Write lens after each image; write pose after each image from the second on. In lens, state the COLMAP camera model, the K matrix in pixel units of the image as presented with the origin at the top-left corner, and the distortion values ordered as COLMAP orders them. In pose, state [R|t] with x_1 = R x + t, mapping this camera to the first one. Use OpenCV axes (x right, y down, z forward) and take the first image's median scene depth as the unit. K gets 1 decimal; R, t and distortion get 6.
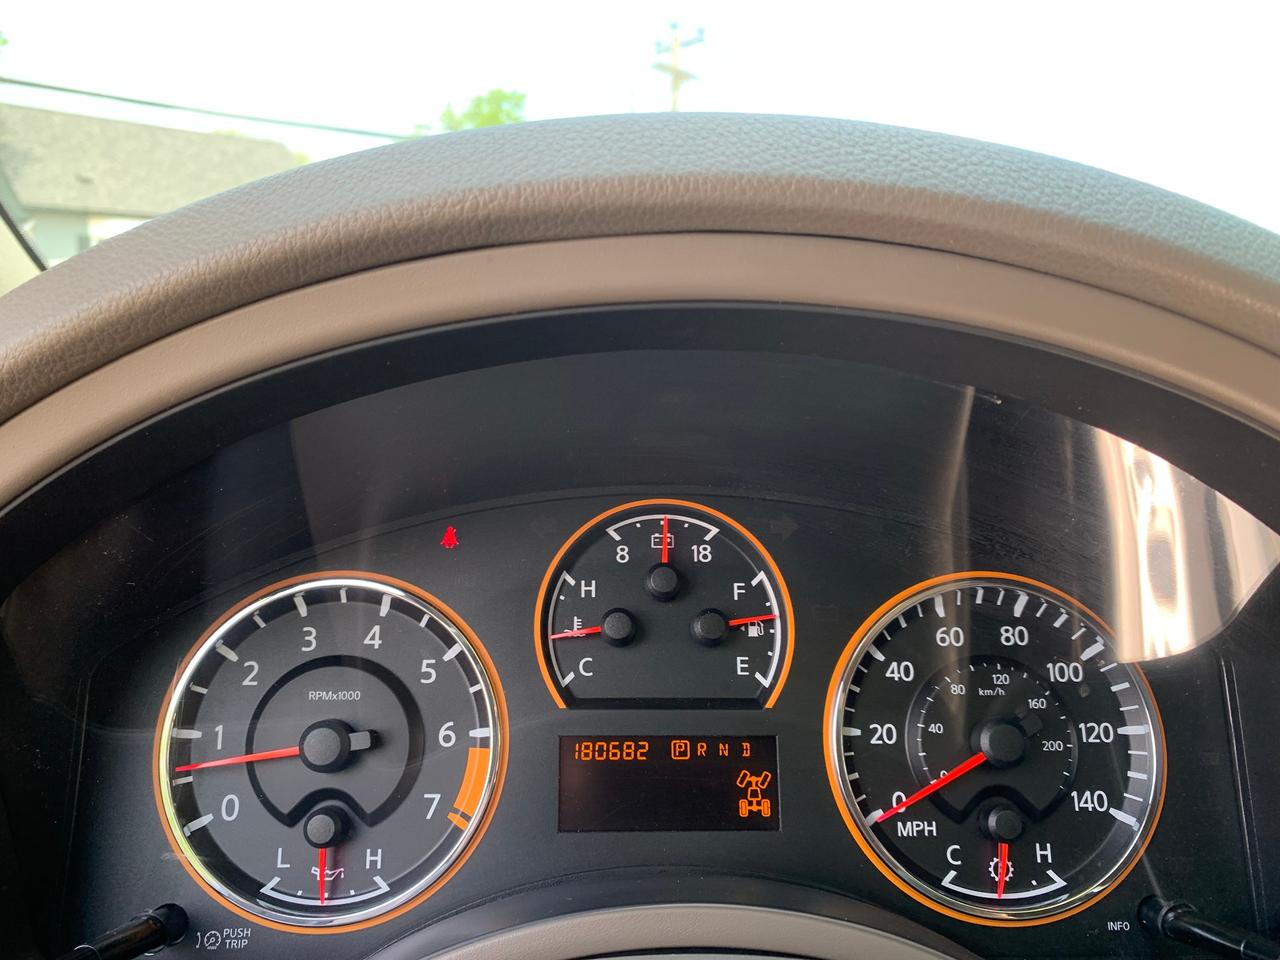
lens RADIAL K [[972.8, 0, 635.8], [0, 972.8, 469.7], [0, 0, 1]] dist [0.007155, 0.004272]
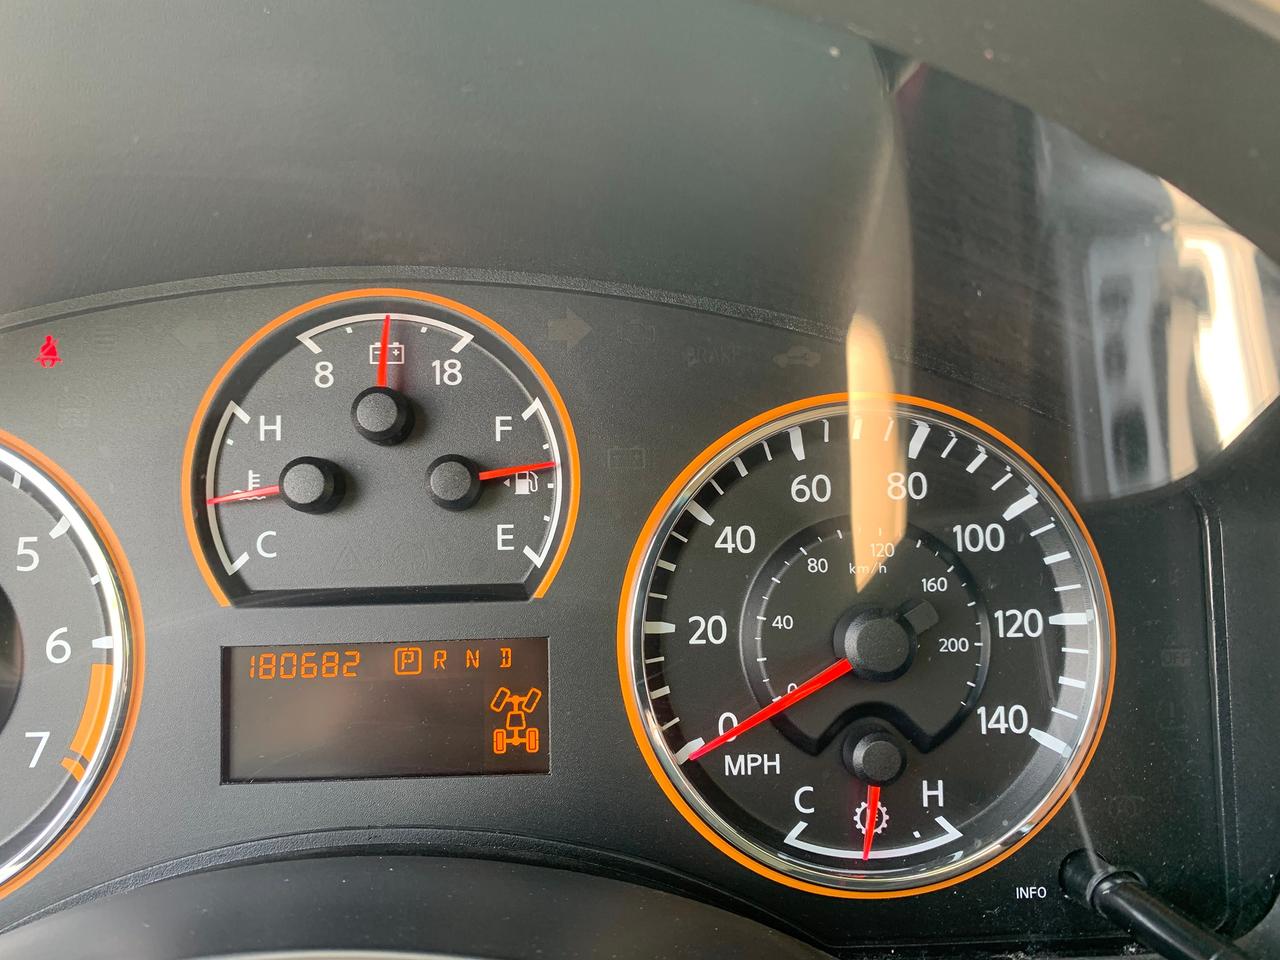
lens RADIAL K [[952.1, 0, 616.8], [0, 952.1, 444.3], [0, 0, 1]] dist [0.079016, -0.156906]
pose [[0.999782, -0.015979, 0.013462, 0.184845], [0.013714, 0.987948, 0.154175, 0.037357], [-0.015763, -0.153957, 0.987952, 0.359507]]
